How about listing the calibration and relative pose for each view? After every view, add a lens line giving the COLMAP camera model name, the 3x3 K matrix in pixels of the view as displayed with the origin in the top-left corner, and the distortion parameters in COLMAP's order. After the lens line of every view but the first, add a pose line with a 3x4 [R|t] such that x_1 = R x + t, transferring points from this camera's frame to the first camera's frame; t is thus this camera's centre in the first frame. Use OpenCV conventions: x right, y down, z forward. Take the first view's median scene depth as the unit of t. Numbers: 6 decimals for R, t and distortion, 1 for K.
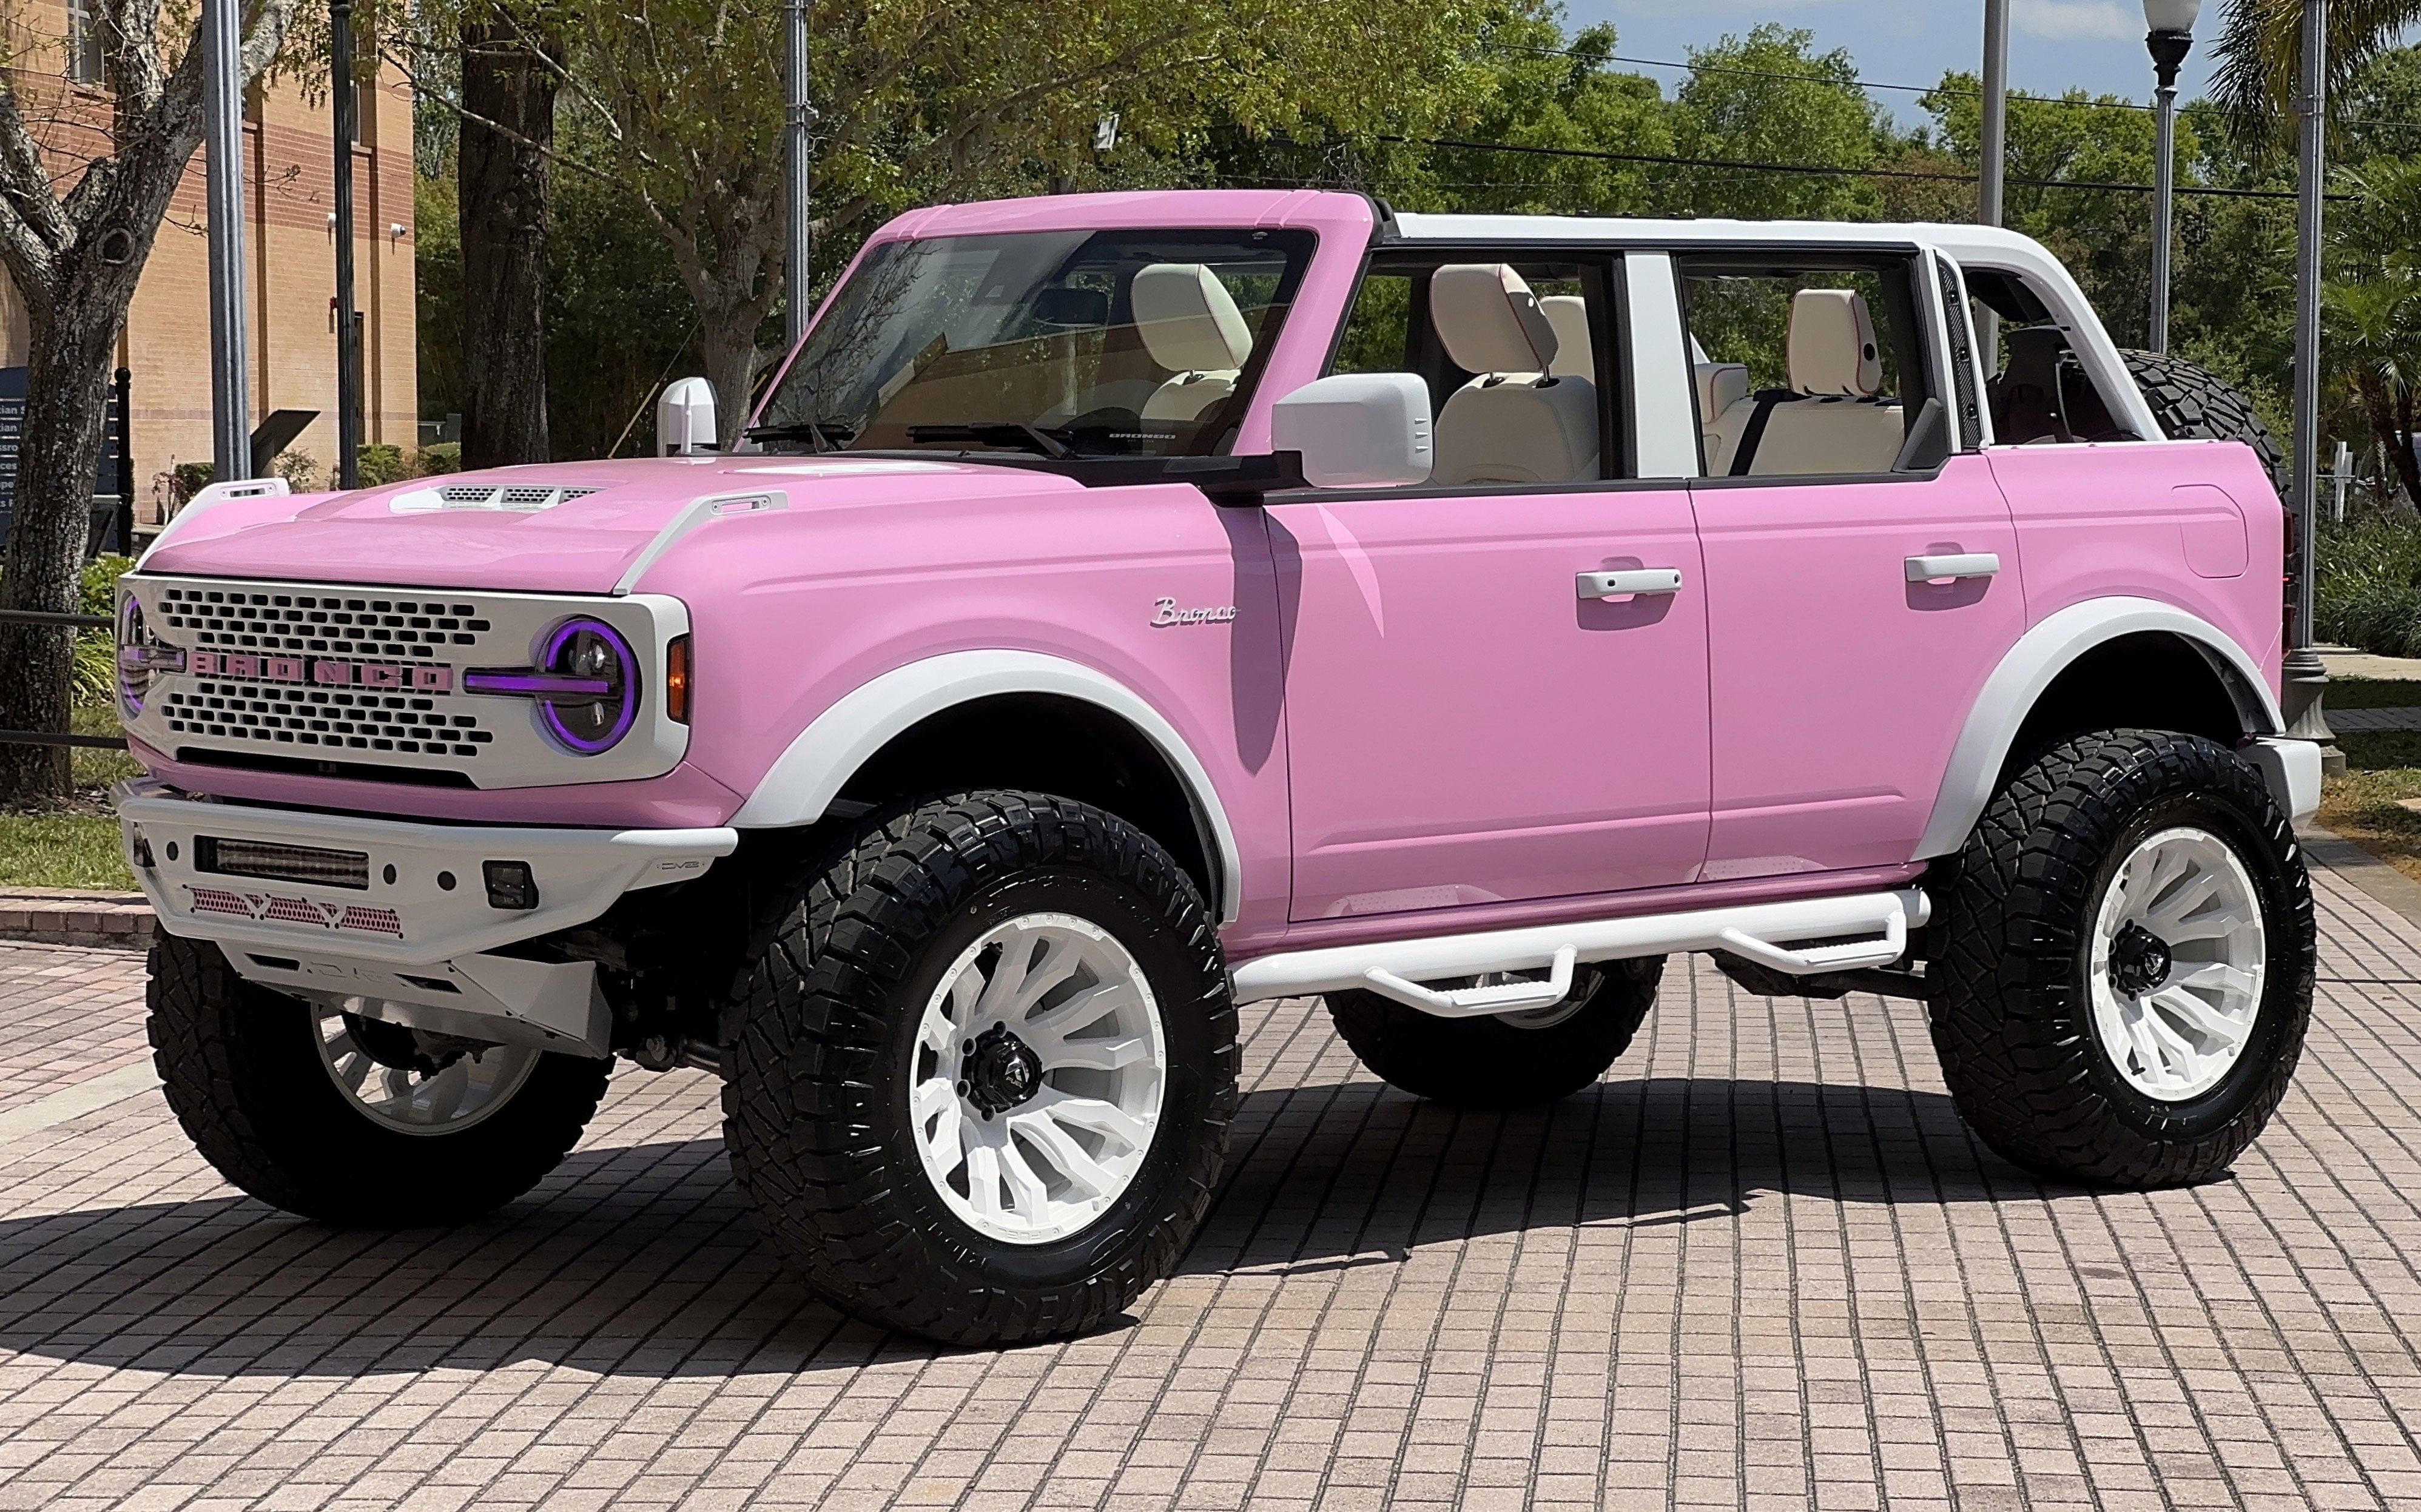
lens RADIAL K [[5222.4, 0, 1231.1], [0, 5222.4, 763.0], [0, 0, 1]] dist [0.185408, 0.000000]
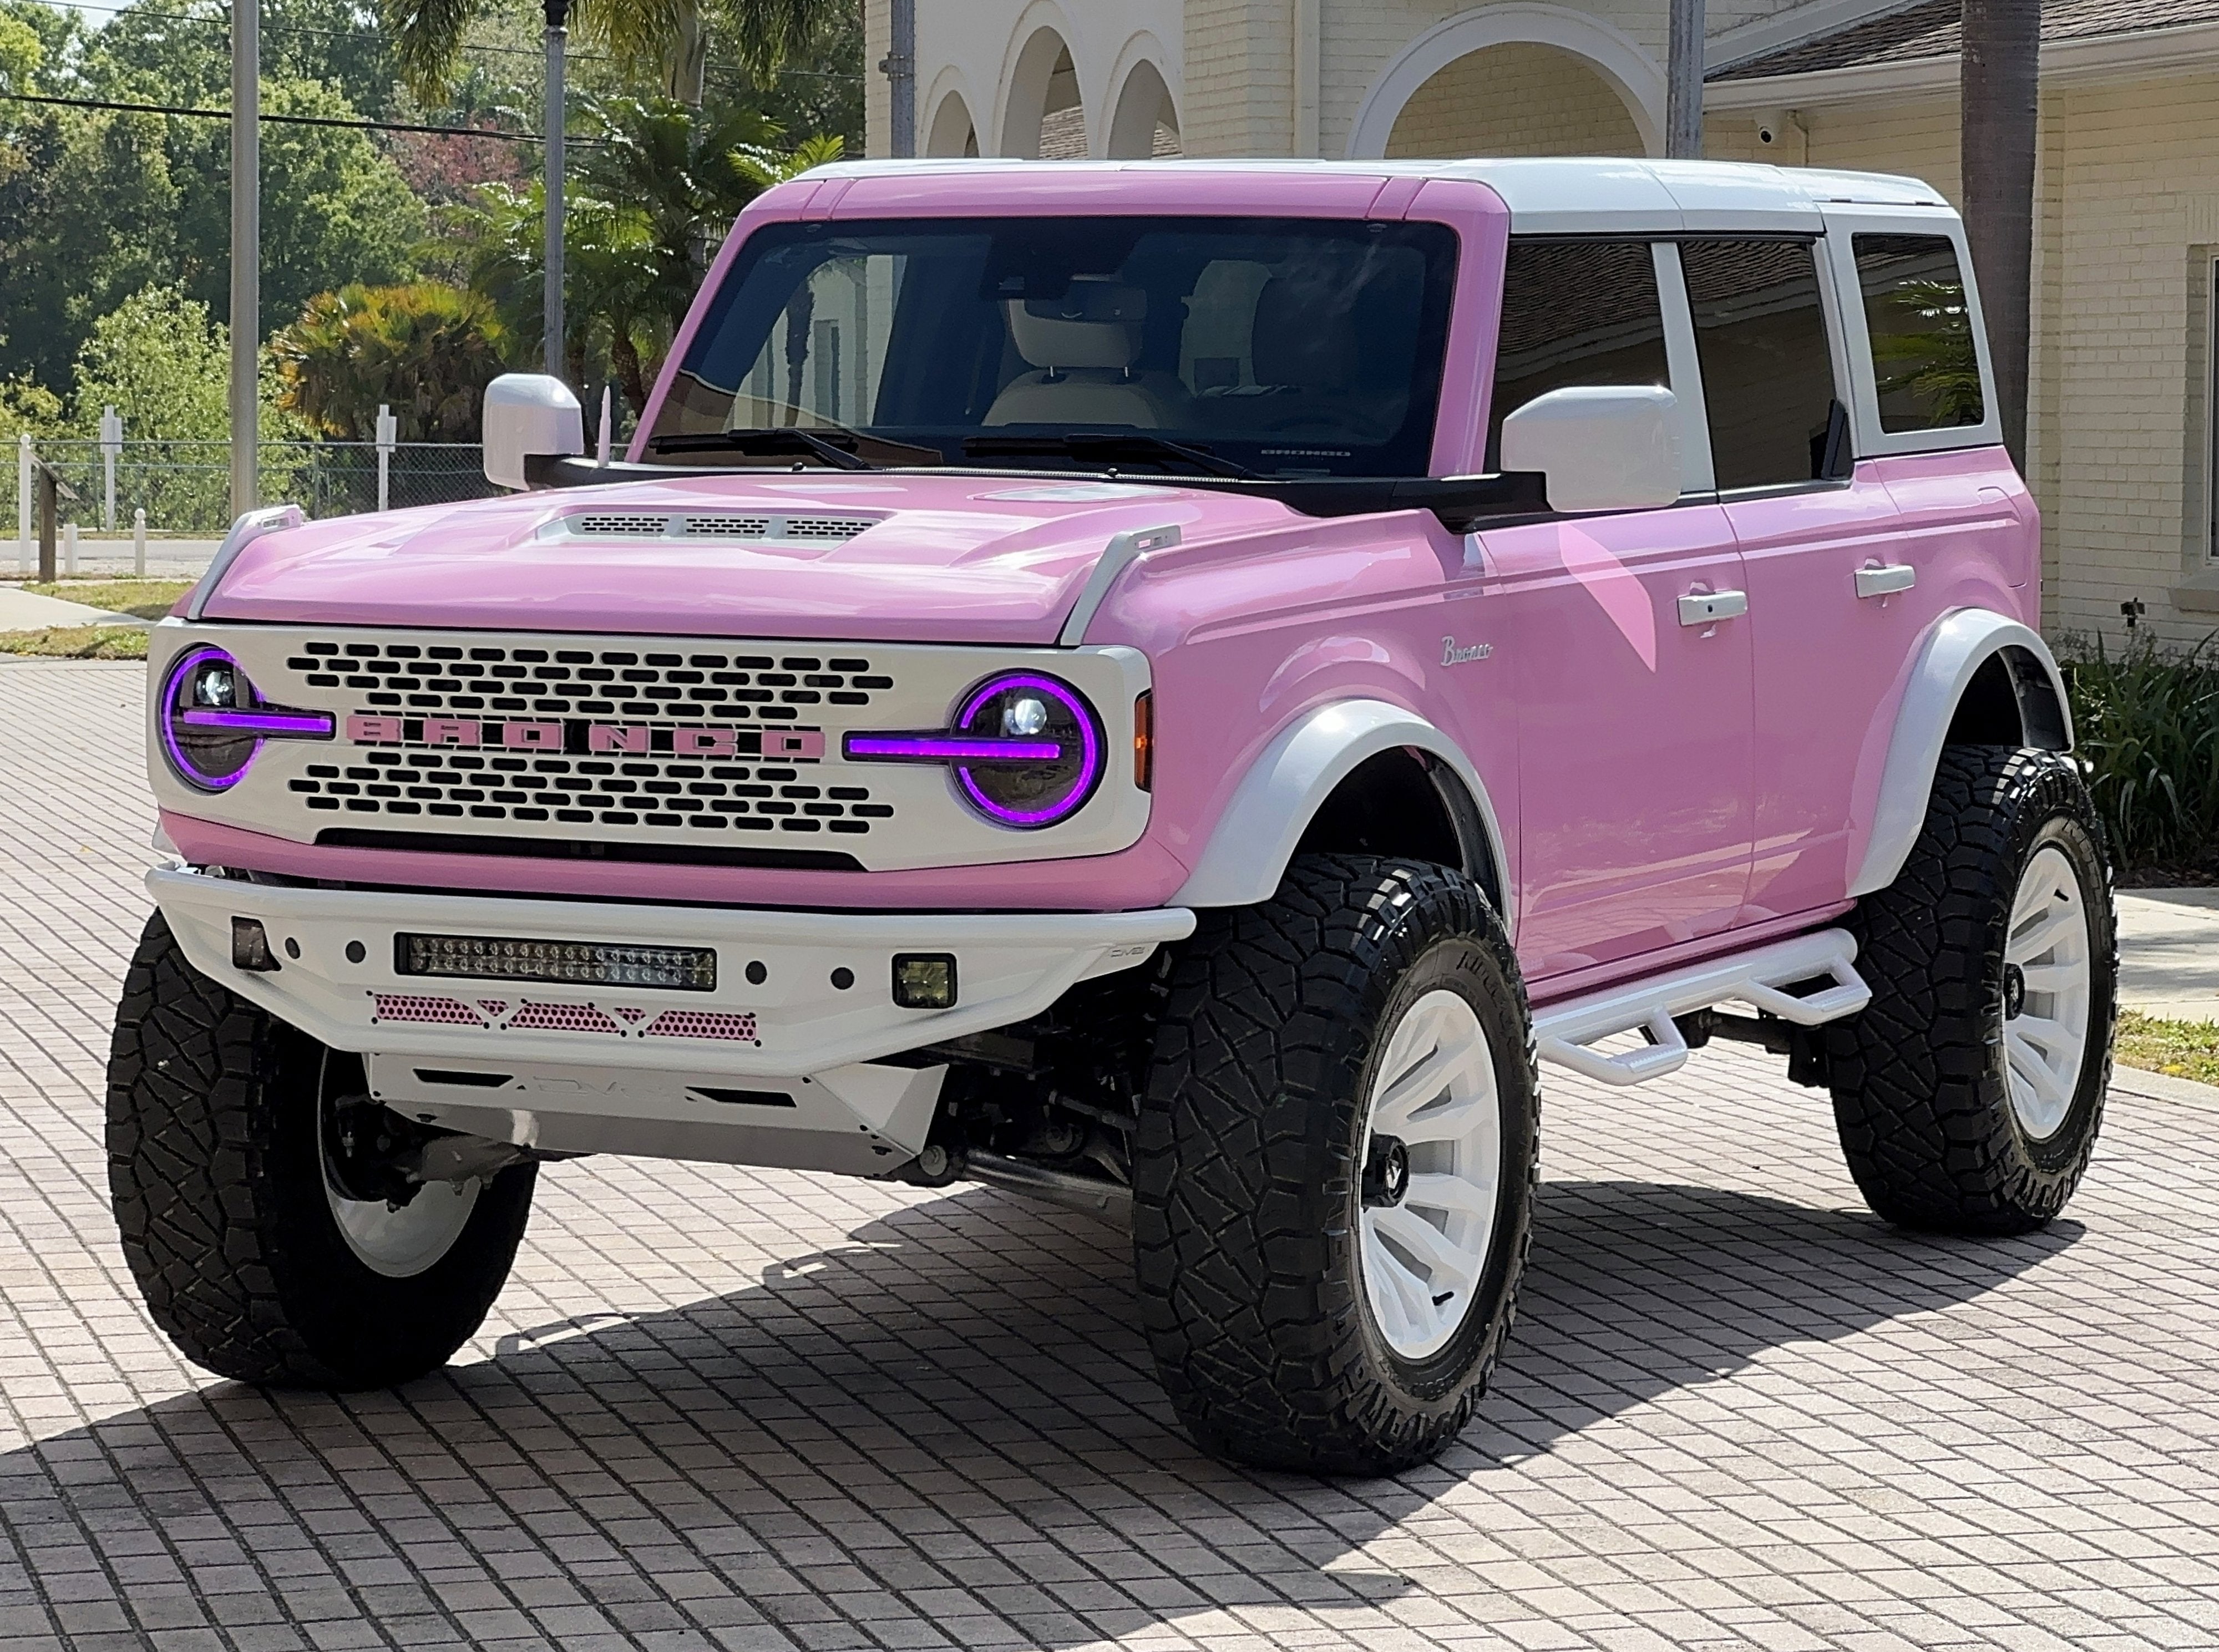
lens RADIAL K [[6172.0, 0, 1097.3], [0, 6172.0, 779.6], [0, 0, 1]] dist [0.088582, 0.000000]
pose [[0.928813, -0.022825, 0.369845, -0.464484], [0.020453, 0.999737, 0.010333, -0.019076], [-0.369983, -0.002033, 0.929036, 0.032936]]
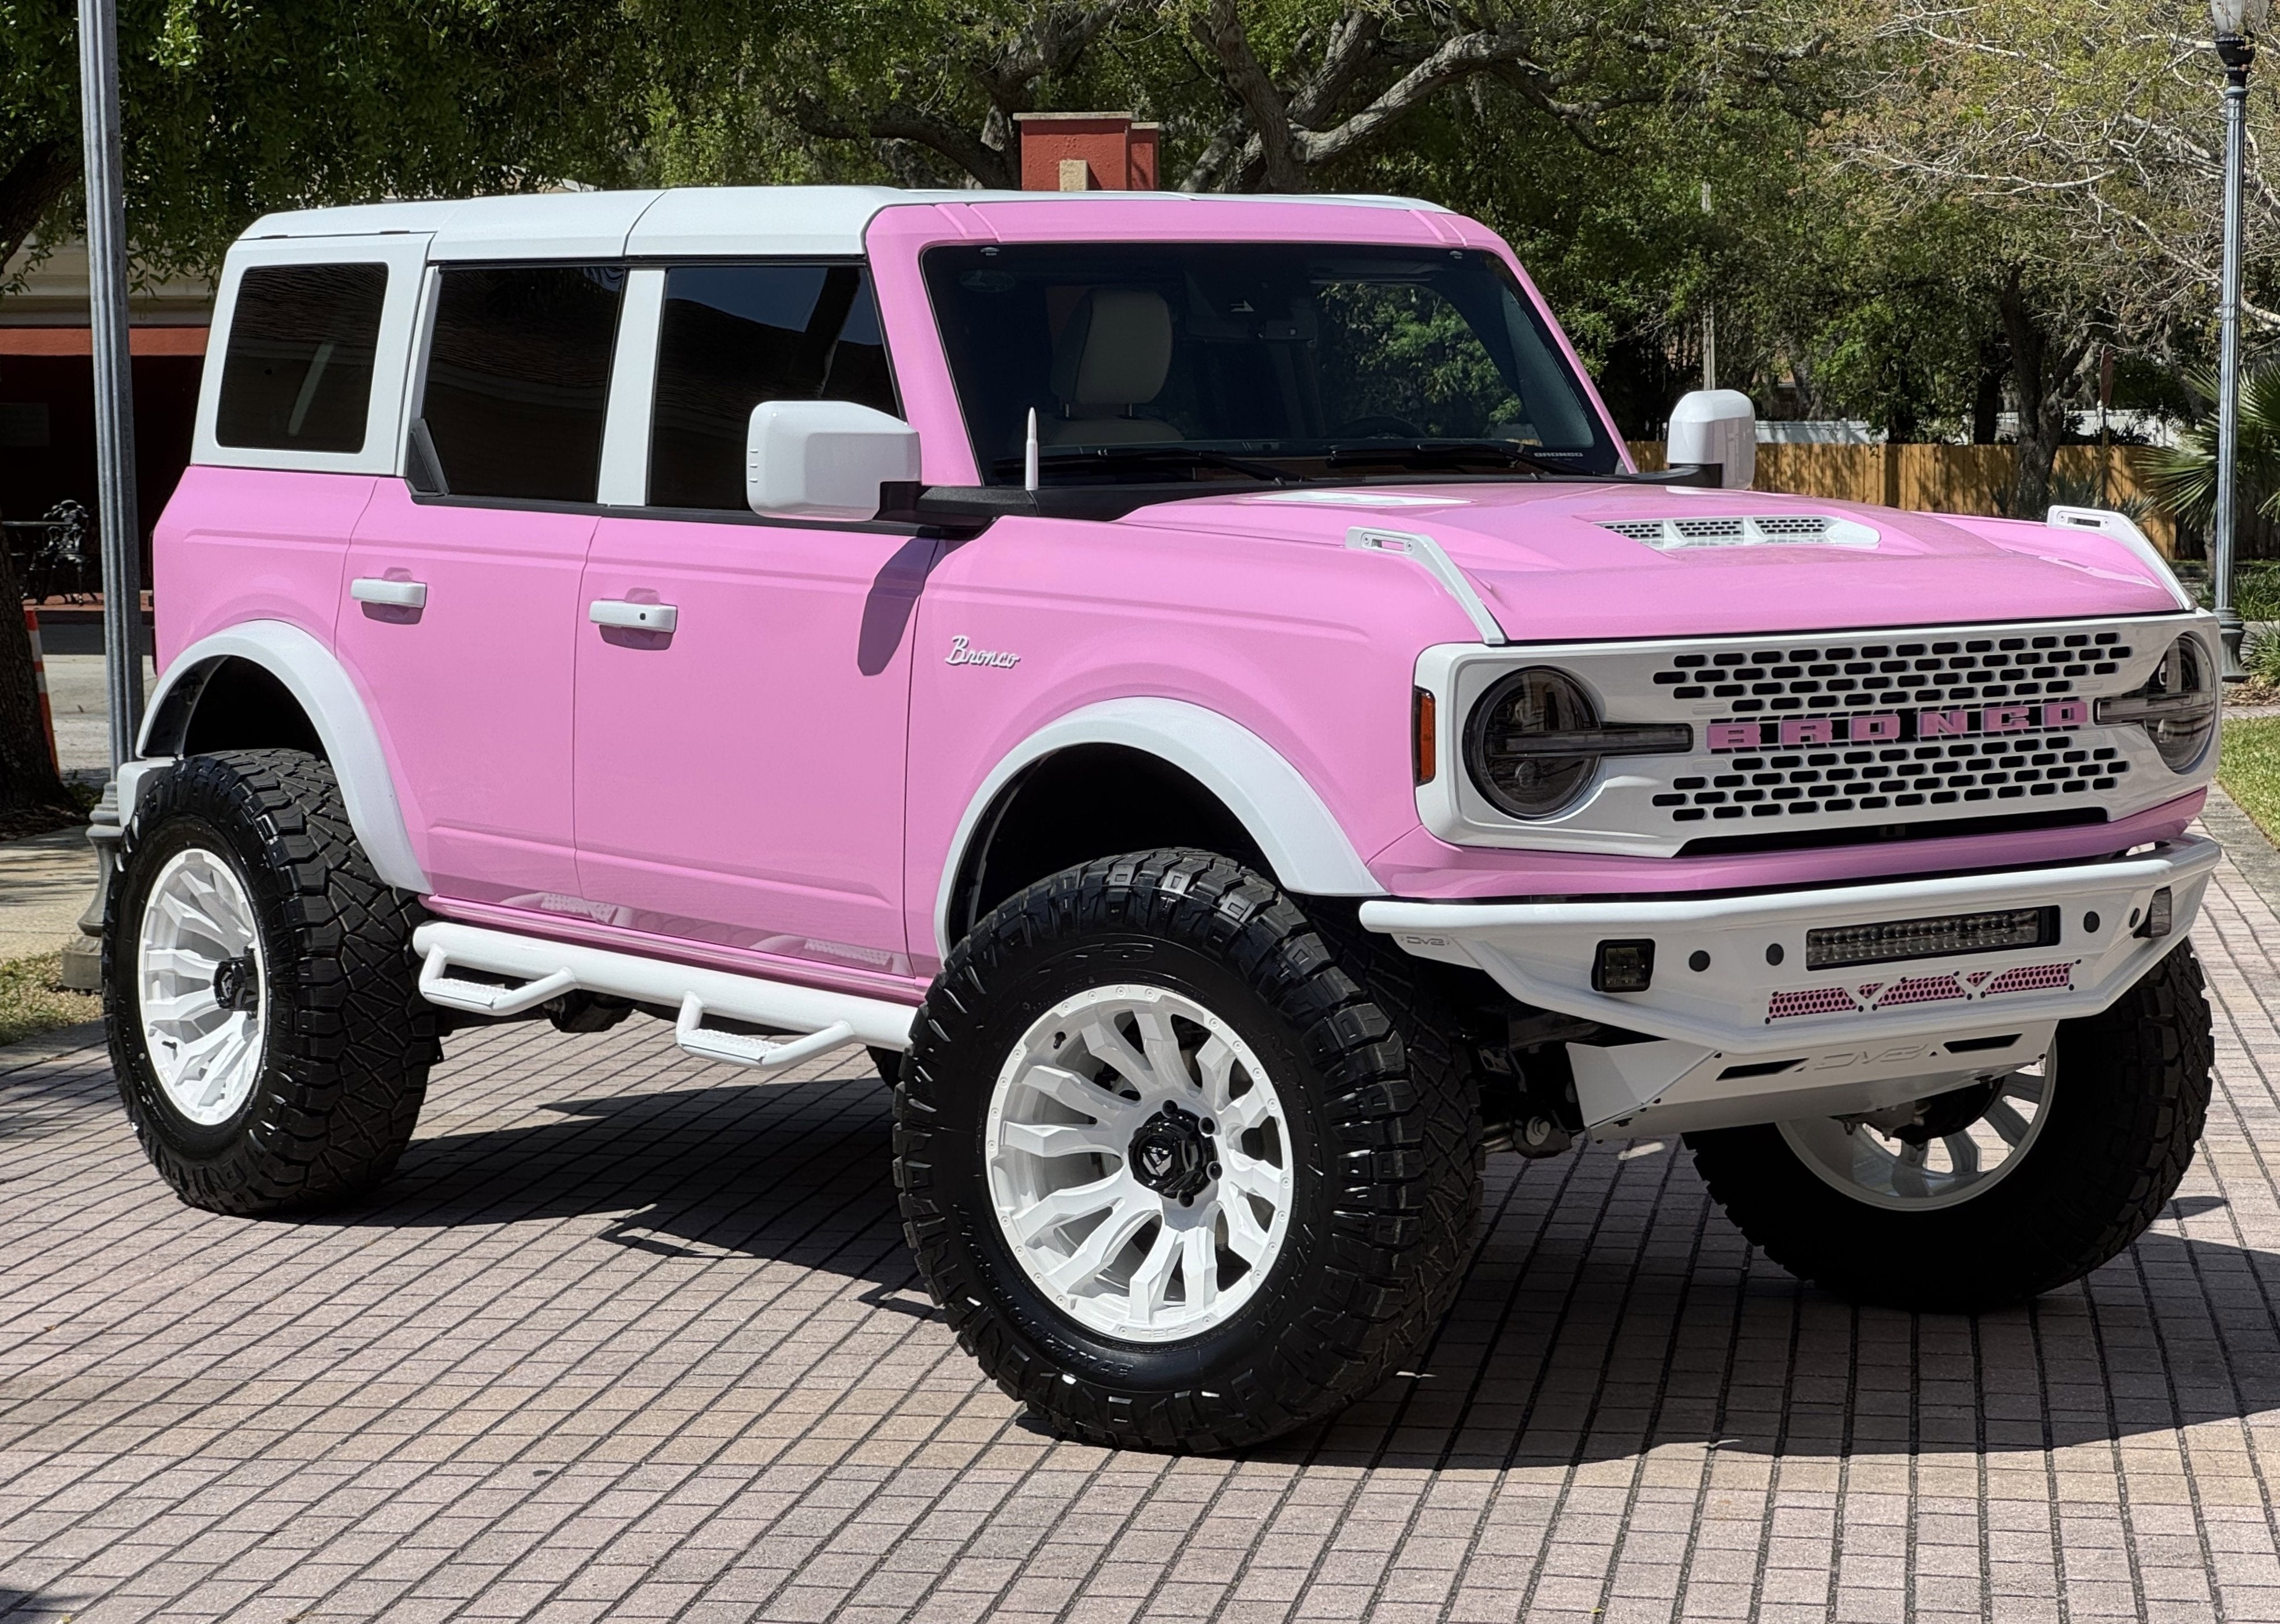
lens RADIAL K [[5139.0, 0, 1180.5], [0, 5139.0, 809.2], [0, 0, 1]] dist [0.311511, 0.000000]
pose [[0.087186, -0.083955, 0.992648, -1.061507], [0.073060, 0.994298, 0.077677, -0.080766], [-0.993509, 0.065751, 0.092822, 1.032753]]
